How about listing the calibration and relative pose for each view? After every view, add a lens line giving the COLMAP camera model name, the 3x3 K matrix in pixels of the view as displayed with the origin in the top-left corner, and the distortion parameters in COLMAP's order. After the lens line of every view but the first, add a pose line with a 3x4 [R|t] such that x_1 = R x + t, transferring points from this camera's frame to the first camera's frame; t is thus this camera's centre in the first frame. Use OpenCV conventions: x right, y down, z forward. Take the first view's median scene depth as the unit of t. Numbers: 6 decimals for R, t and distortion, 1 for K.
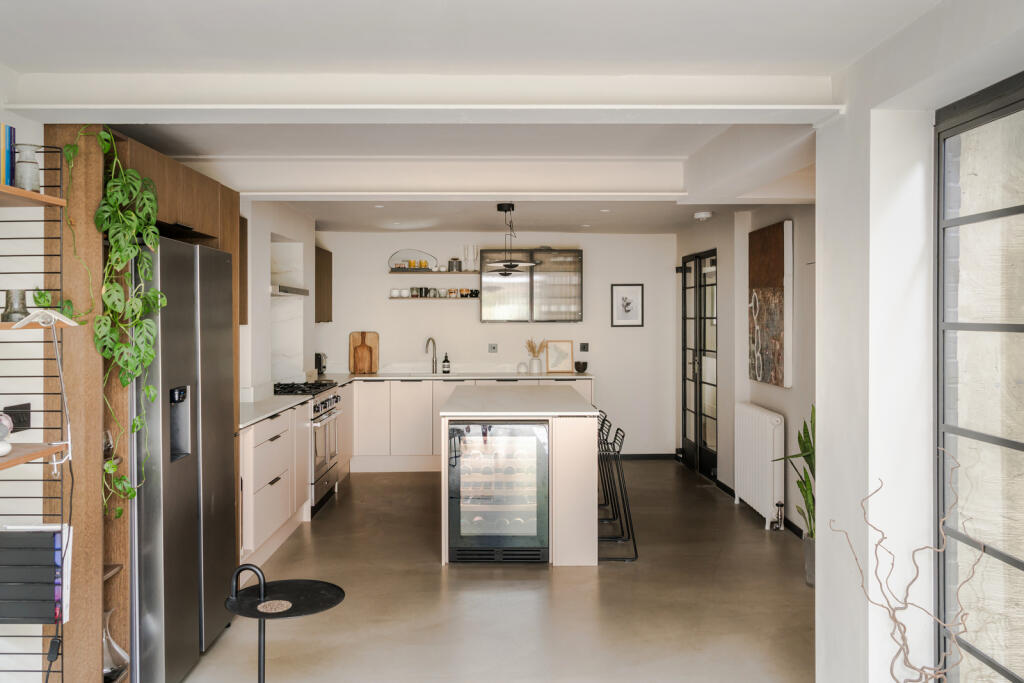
lens RADIAL K [[782.8, 0, 511.0], [0, 782.8, 318.5], [0, 0, 1]] dist [0.000233, -0.000794]
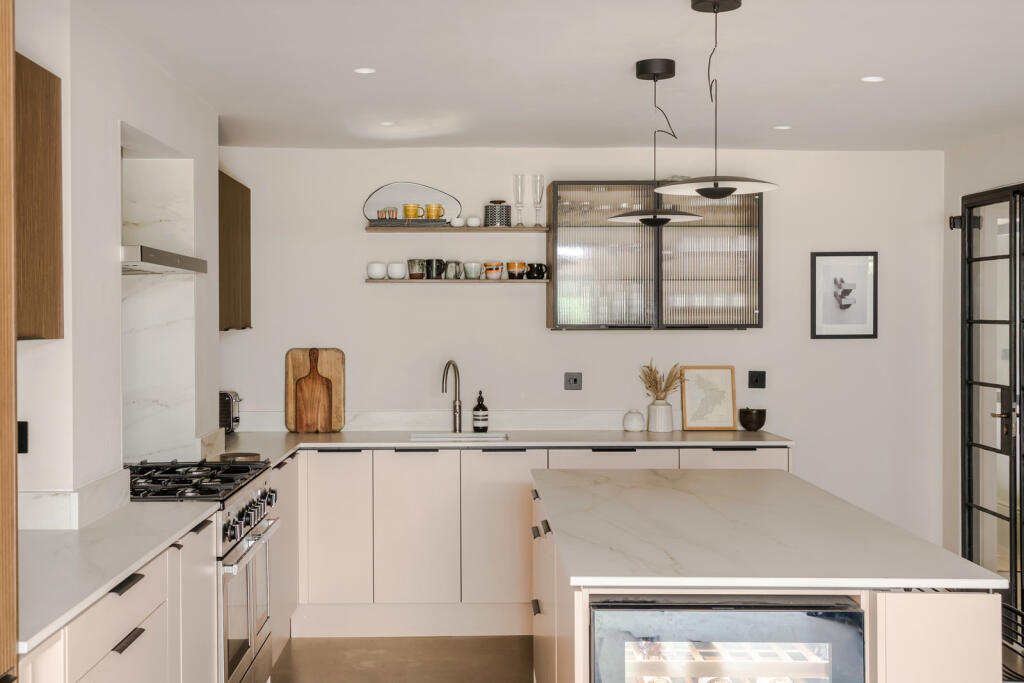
lens RADIAL K [[1139.5, 0, 469.7], [0, 1139.5, 341.1], [0, 0, 1]] dist [-0.016623, -0.007495]
pose [[0.999886, 0.000247, -0.015123, -0.078903], [0.000039, 0.999821, 0.018935, -0.001405], [0.015125, -0.018933, 0.999706, 0.279517]]
